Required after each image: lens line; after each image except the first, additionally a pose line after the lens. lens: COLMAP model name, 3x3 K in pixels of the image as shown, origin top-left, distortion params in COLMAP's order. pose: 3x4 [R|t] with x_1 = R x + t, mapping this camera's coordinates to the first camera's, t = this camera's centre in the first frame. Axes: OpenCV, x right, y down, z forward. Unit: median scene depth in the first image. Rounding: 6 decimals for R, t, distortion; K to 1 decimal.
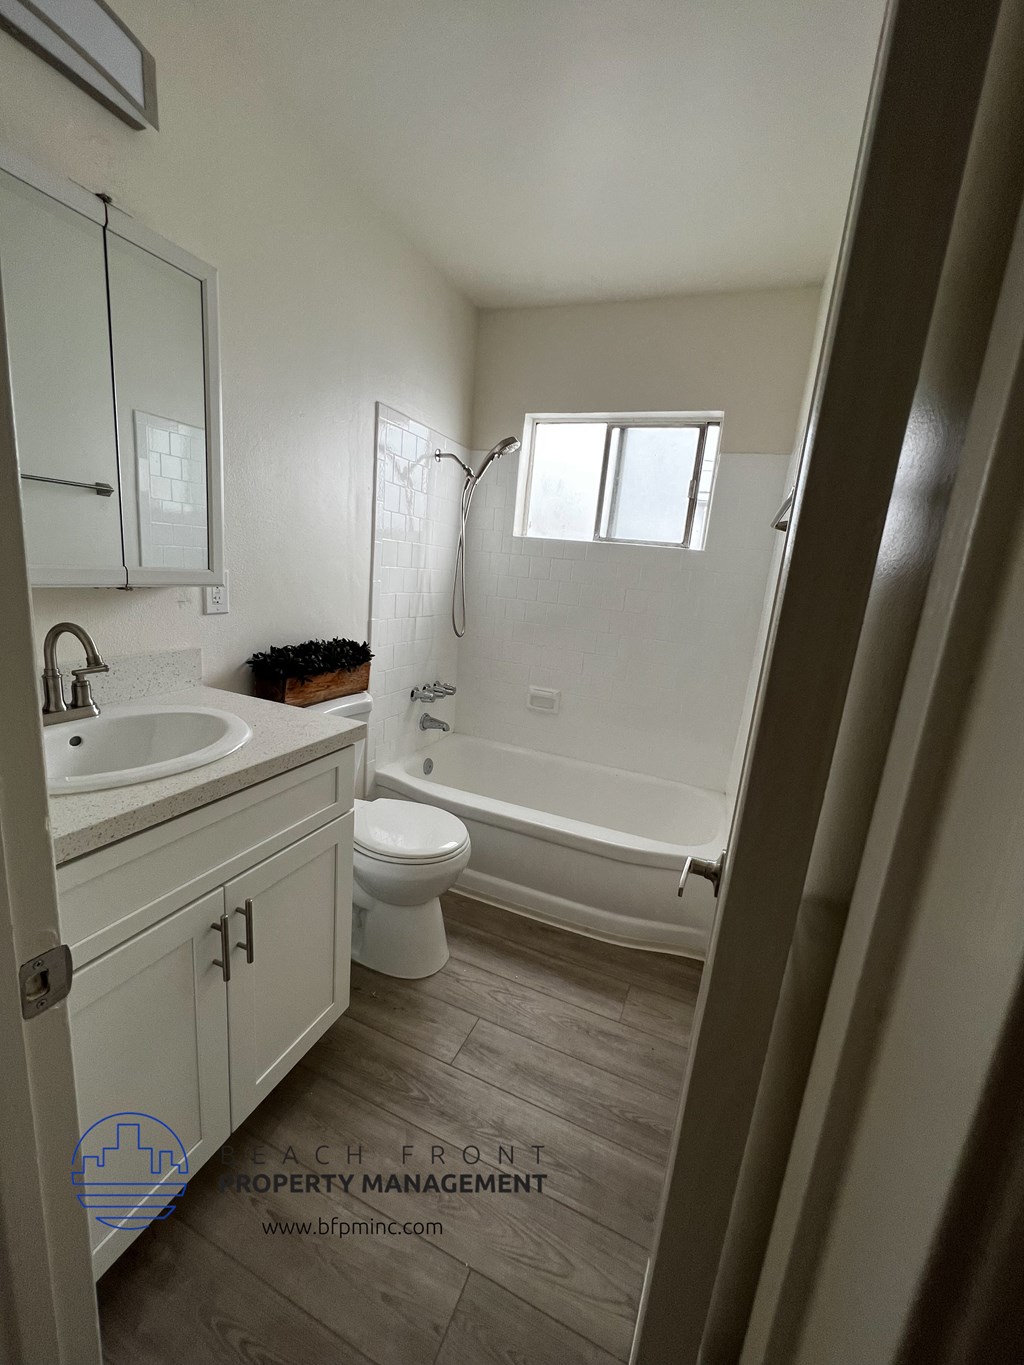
lens RADIAL K [[537.8, 0, 516.4], [0, 537.8, 683.8], [0, 0, 1]] dist [-0.003691, 0.000562]
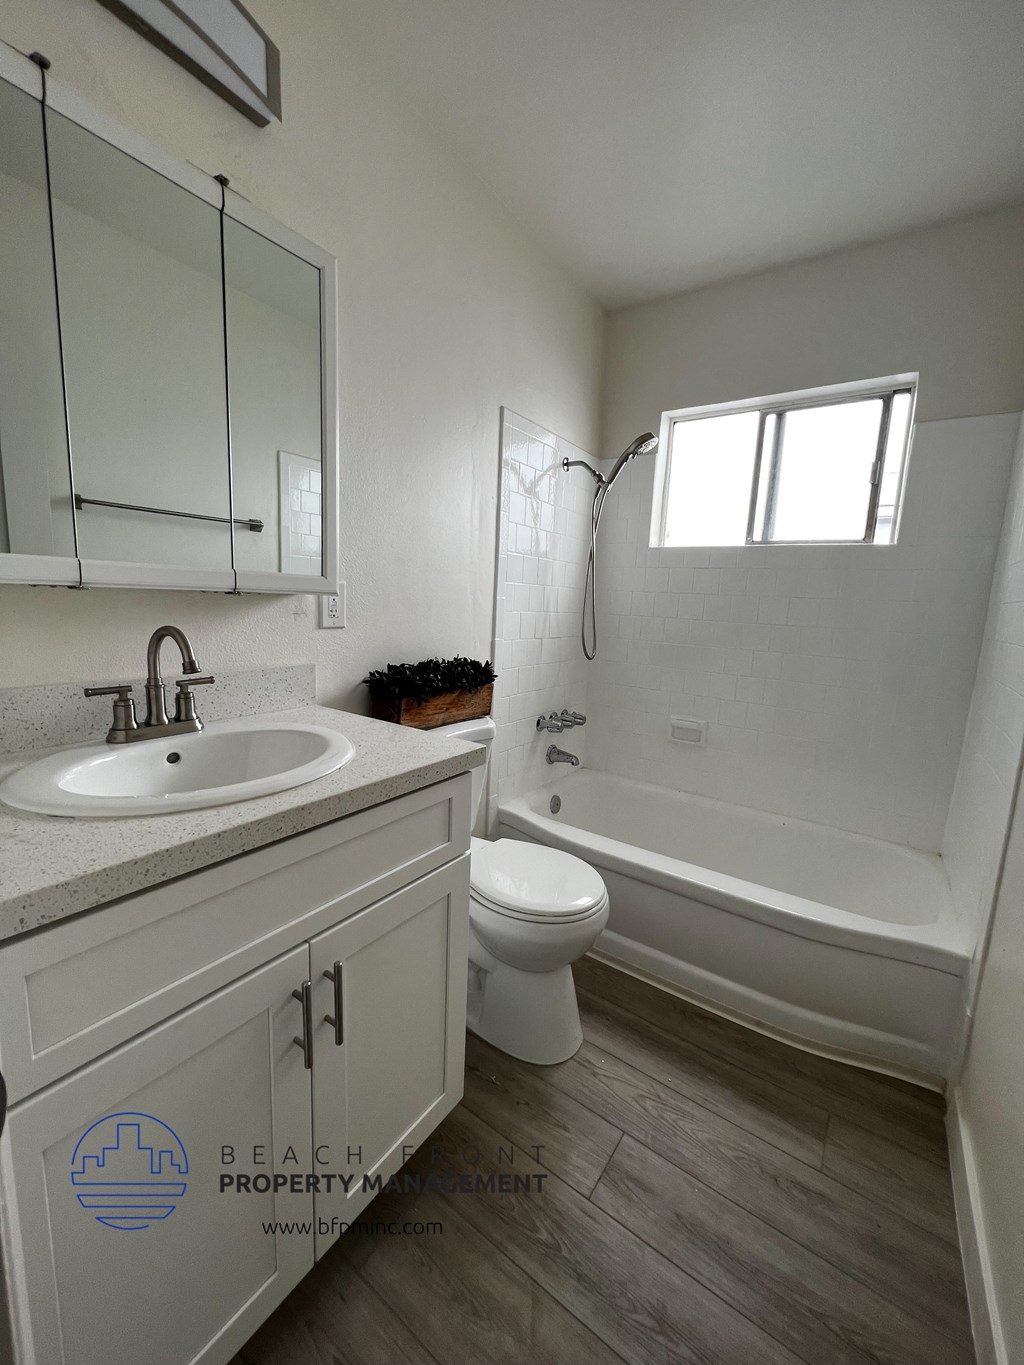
lens RADIAL K [[537.8, 0, 514.3], [0, 537.8, 685.1], [0, 0, 1]] dist [-0.003691, 0.000562]
pose [[0.973116, -0.012362, -0.229986, -0.037260], [-0.003908, 0.997529, -0.070152, 0.031022], [0.230284, 0.069165, 0.970662, 0.166819]]
